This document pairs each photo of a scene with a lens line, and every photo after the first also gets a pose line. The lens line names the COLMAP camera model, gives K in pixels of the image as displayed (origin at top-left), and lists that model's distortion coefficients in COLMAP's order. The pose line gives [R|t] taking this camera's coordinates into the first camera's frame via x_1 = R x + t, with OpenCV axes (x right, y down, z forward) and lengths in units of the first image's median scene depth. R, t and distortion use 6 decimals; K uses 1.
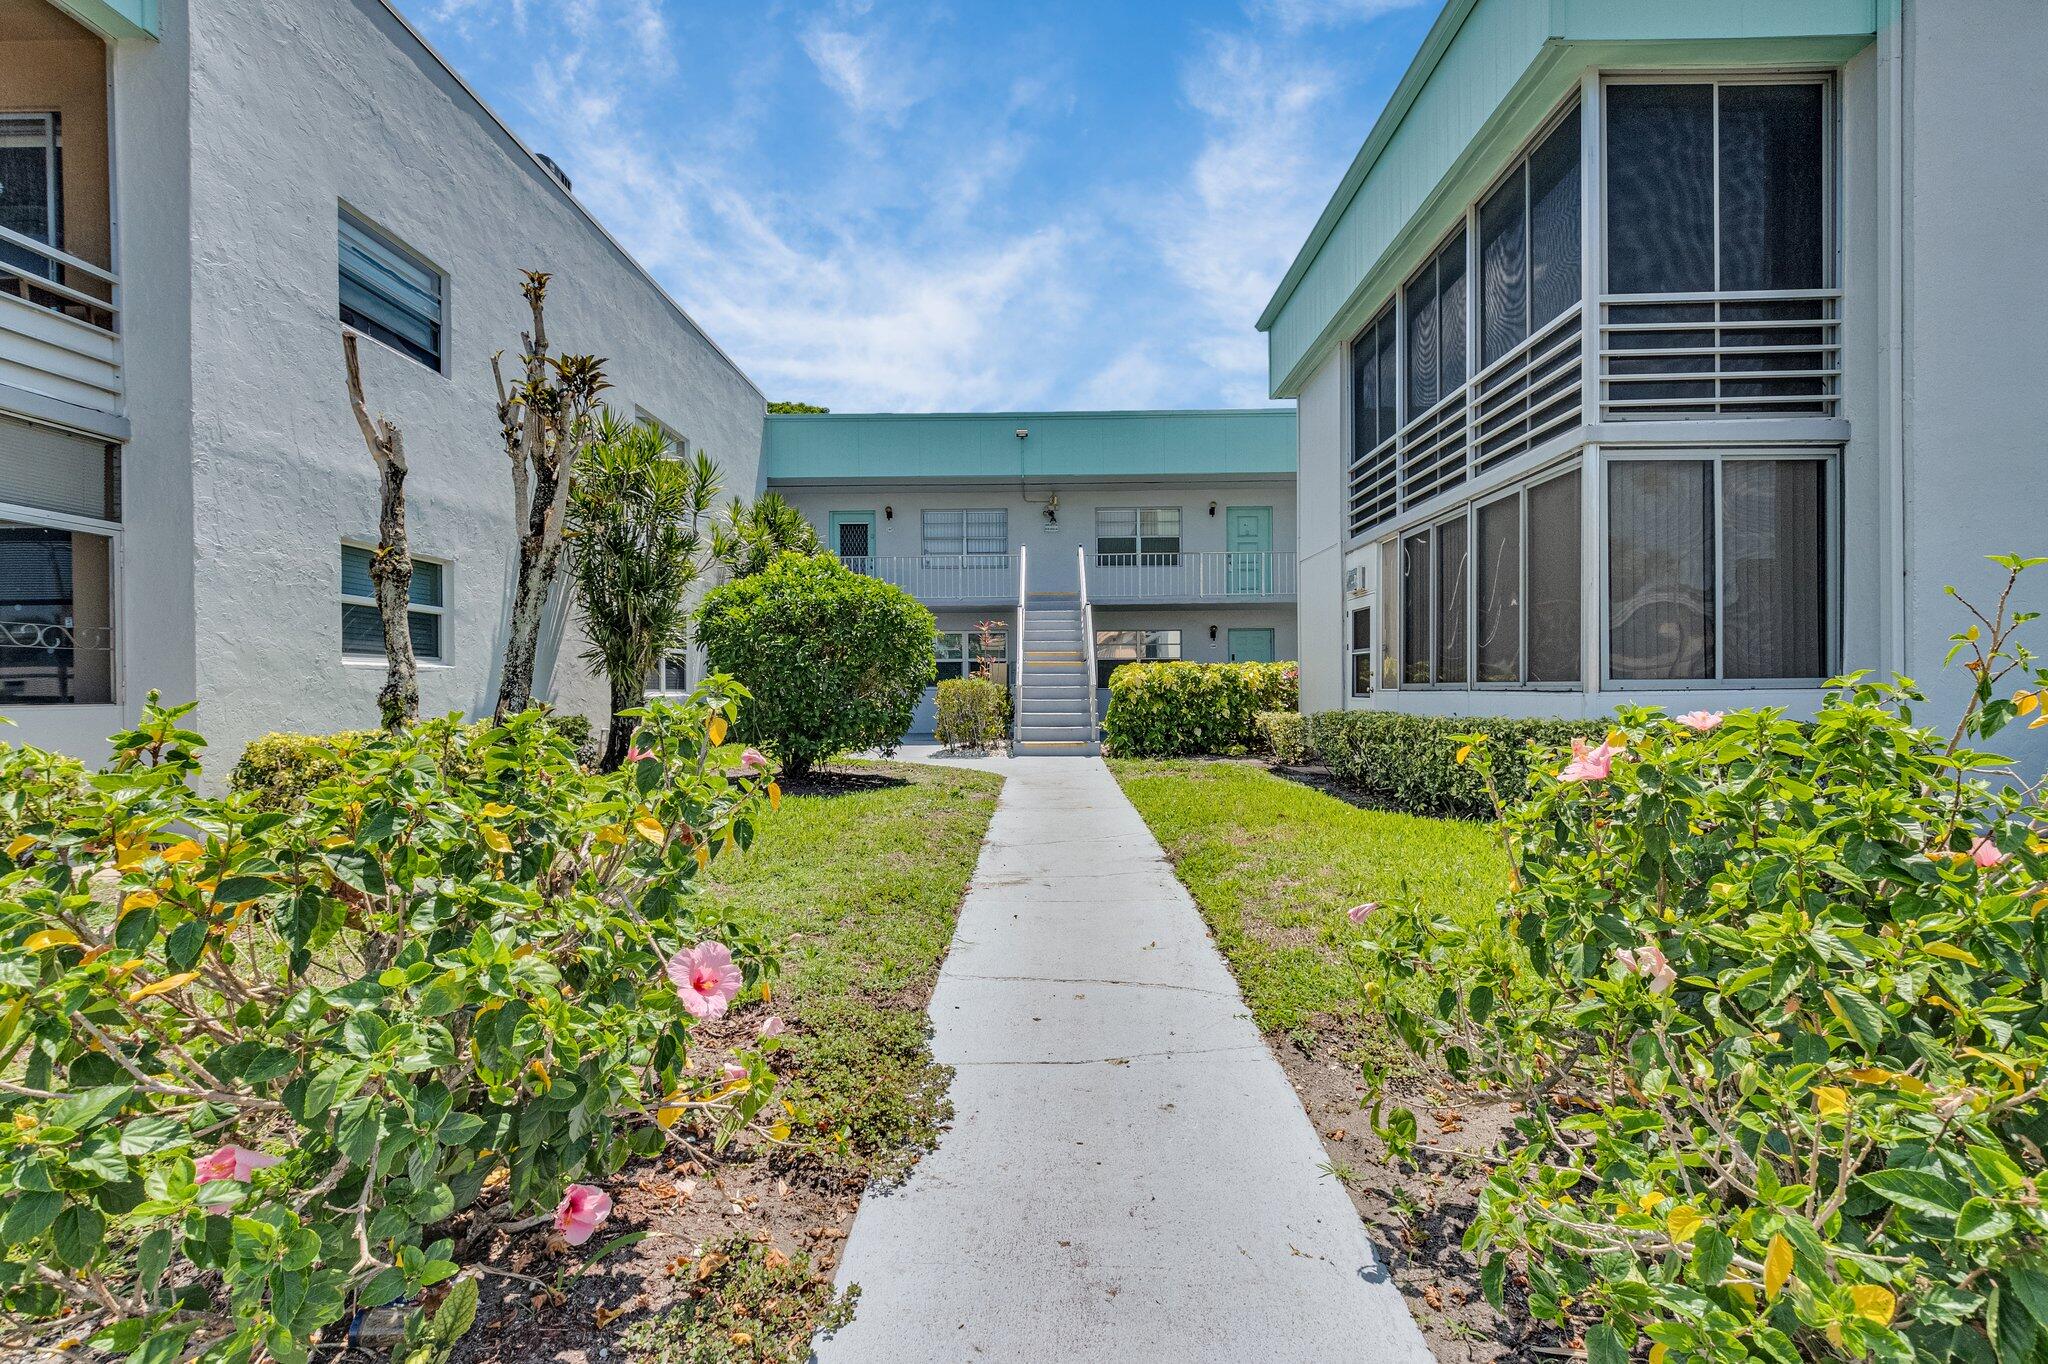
lens RADIAL K [[896.3, 0, 1034.0], [0, 896.3, 681.0], [0, 0, 1]] dist [0.001376, 0.000626]
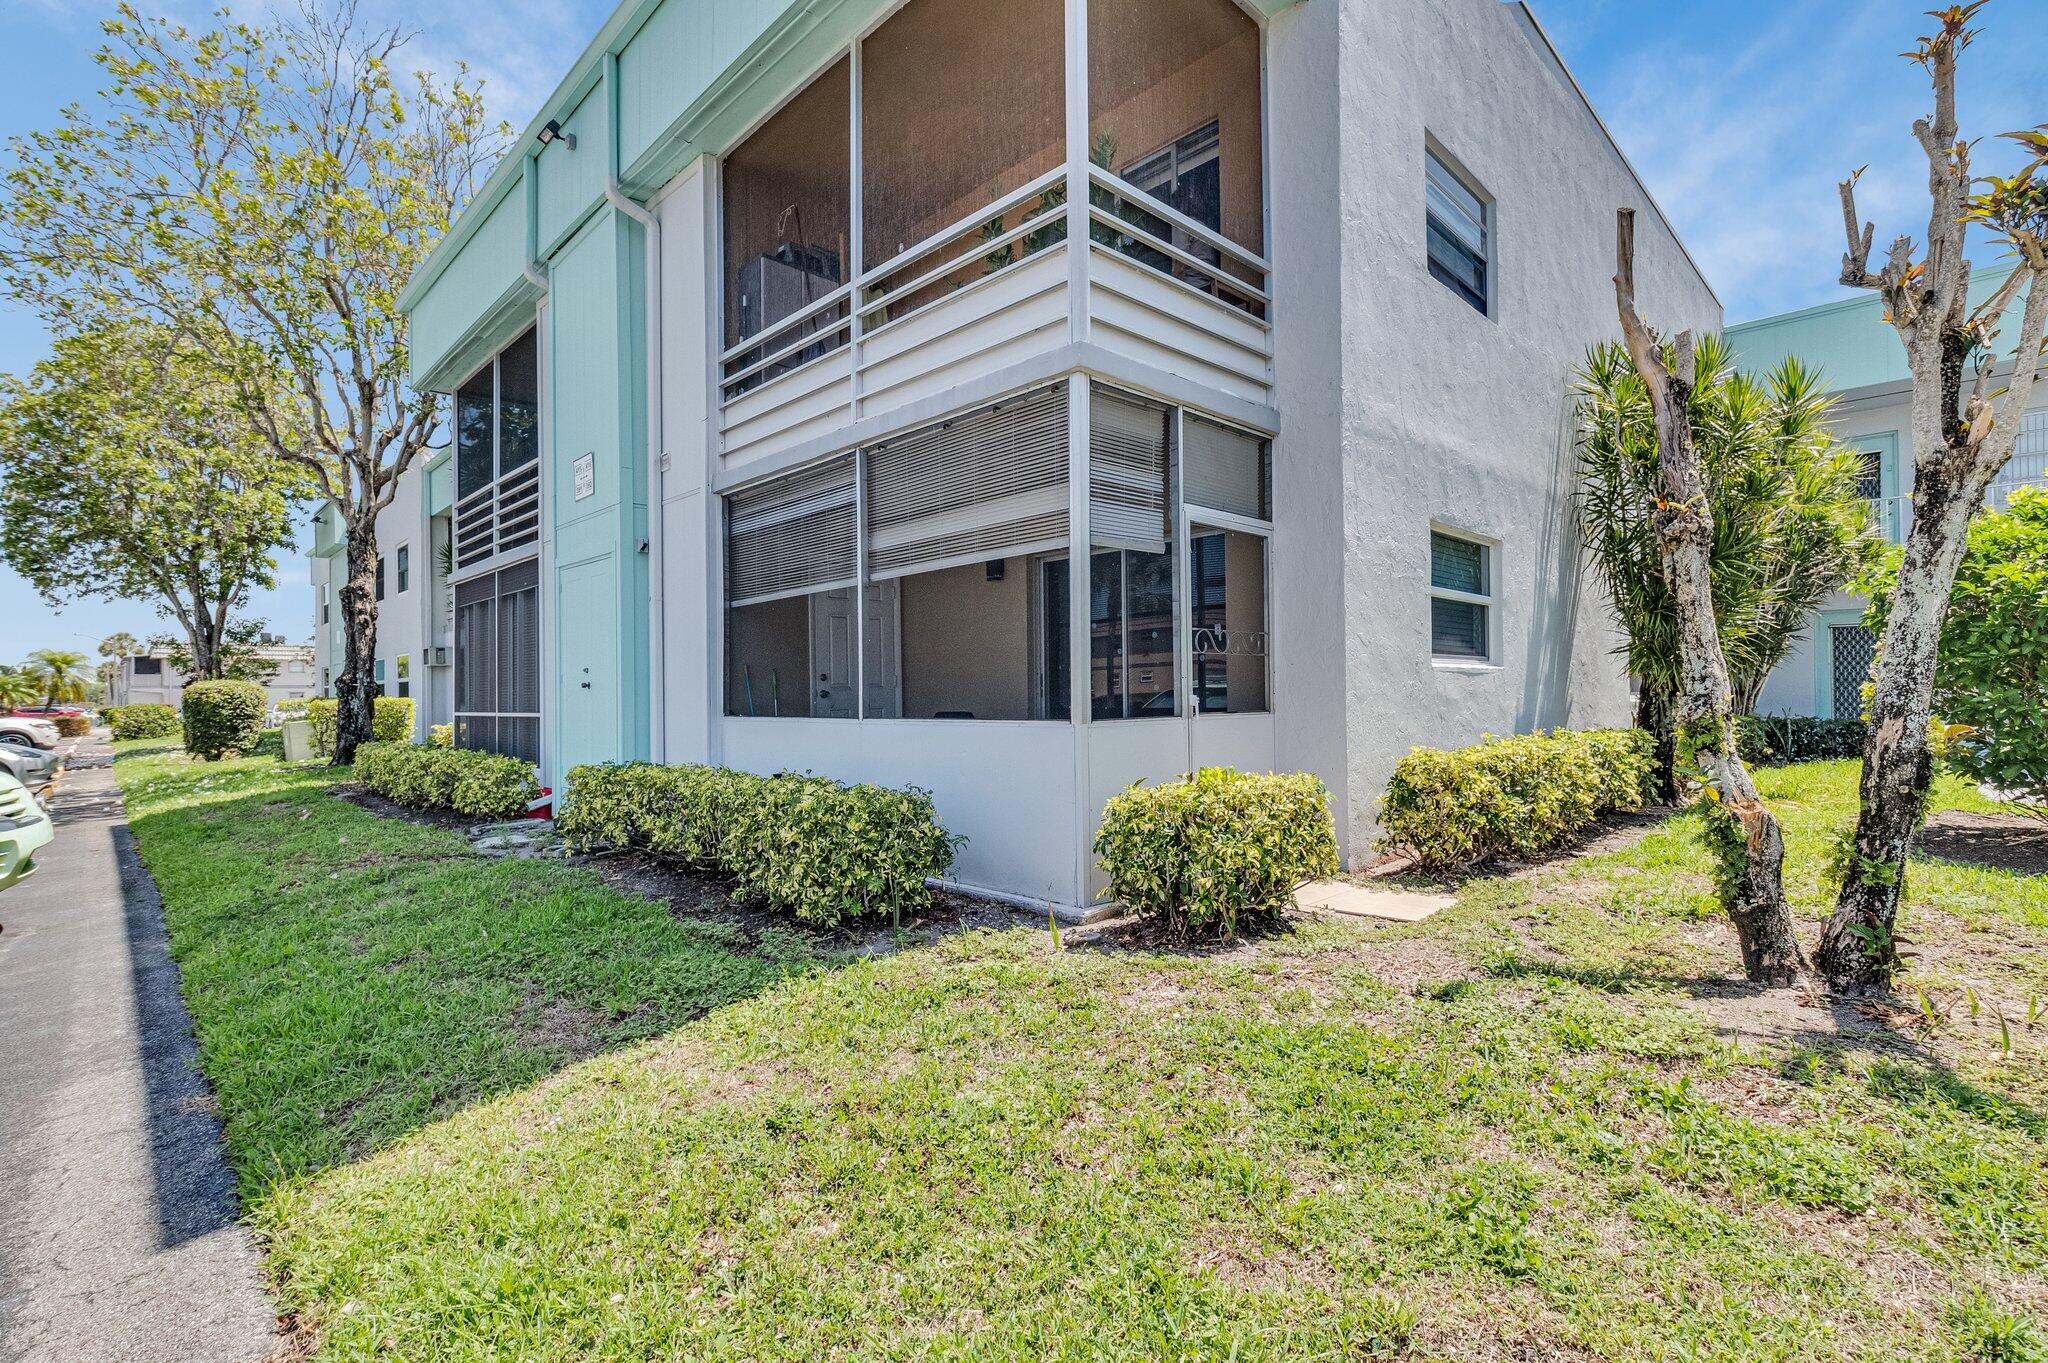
lens RADIAL K [[896.3, 0, 1034.0], [0, 896.3, 680.5], [0, 0, 1]] dist [0.001376, 0.000626]
pose [[0.735780, -0.003708, -0.677211, -0.552885], [0.004244, 0.999991, -0.000865, -0.006832], [0.677208, -0.002237, 0.735788, 0.124604]]
